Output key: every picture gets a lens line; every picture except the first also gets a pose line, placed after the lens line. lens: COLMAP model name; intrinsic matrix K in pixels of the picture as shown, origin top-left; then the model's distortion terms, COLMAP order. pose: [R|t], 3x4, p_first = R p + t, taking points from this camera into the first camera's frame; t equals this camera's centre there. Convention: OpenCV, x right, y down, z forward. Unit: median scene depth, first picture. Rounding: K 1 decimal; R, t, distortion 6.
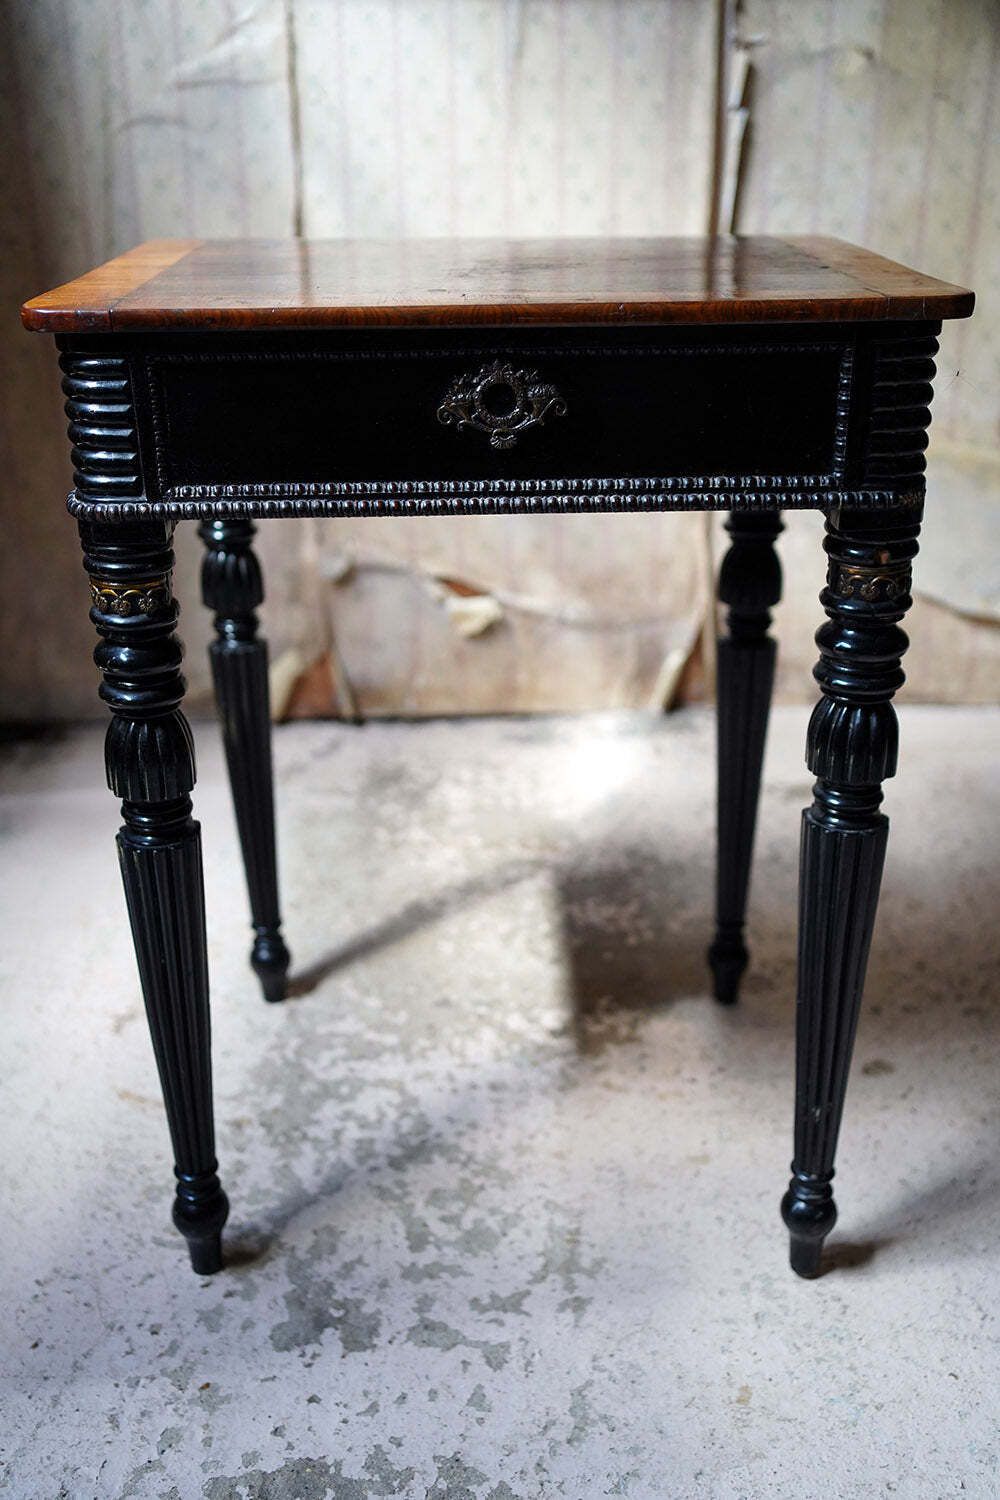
lens RADIAL K [[1506.8, 0, 503.7], [0, 1506.8, 752.5], [0, 0, 1]] dist [0.037117, 0.000000]
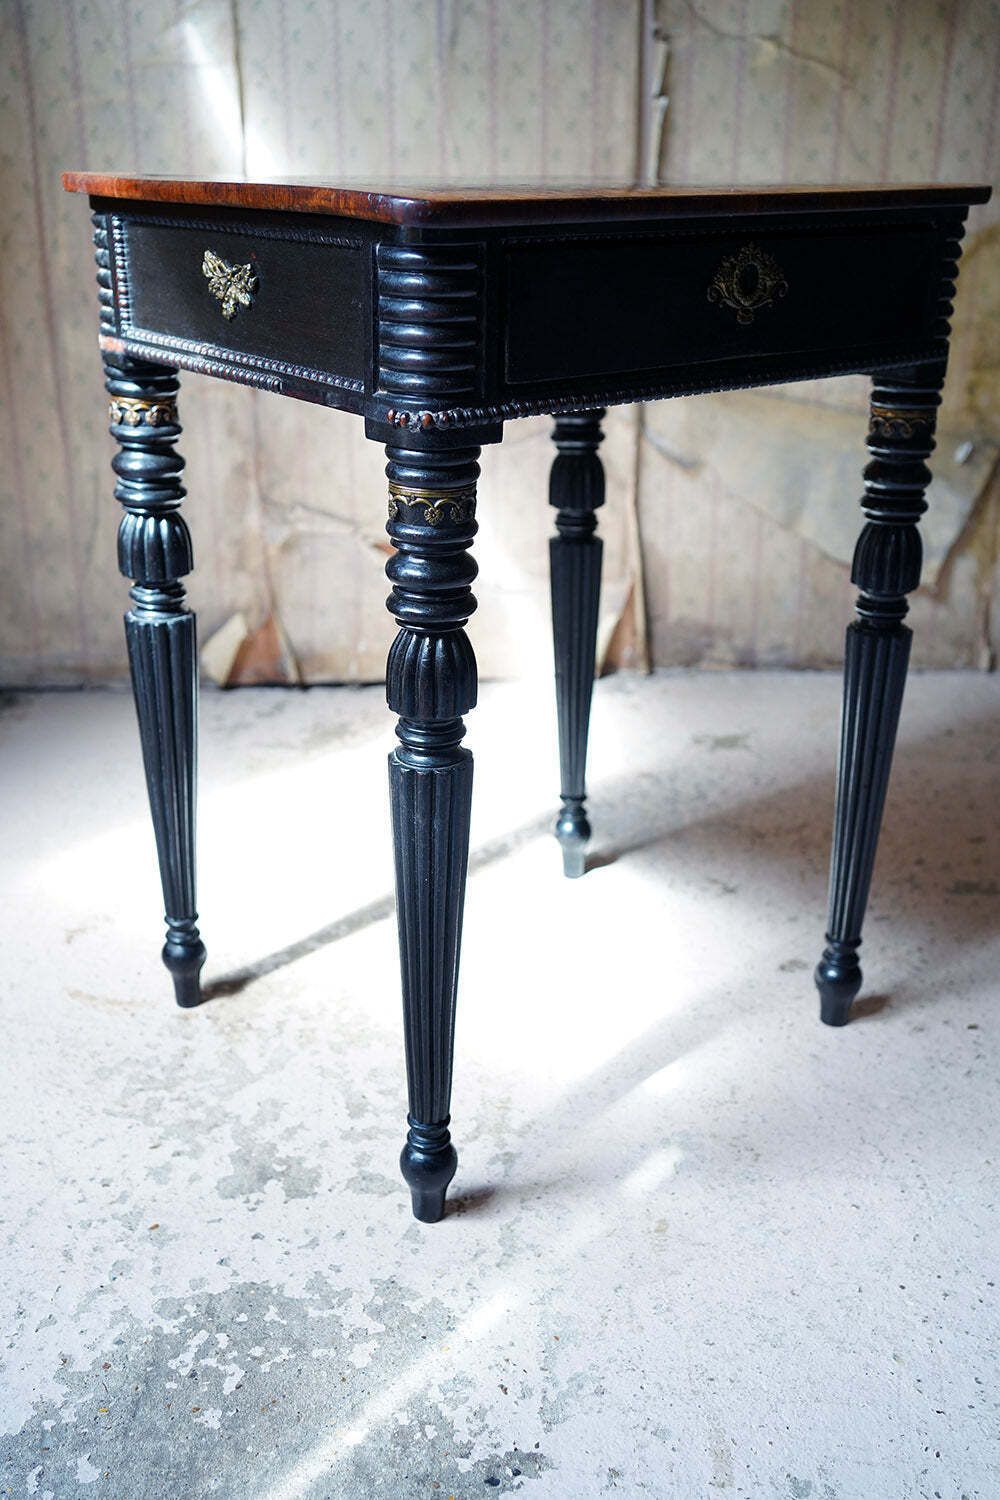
lens RADIAL K [[1506.8, 0, 505.9], [0, 1506.8, 753.5], [0, 0, 1]] dist [0.037117, 0.000000]
pose [[0.999335, -0.004730, 0.036163, 0.010386], [0.005970, 0.999395, -0.034263, 0.114573], [-0.035979, 0.034457, 0.998758, -0.066745]]
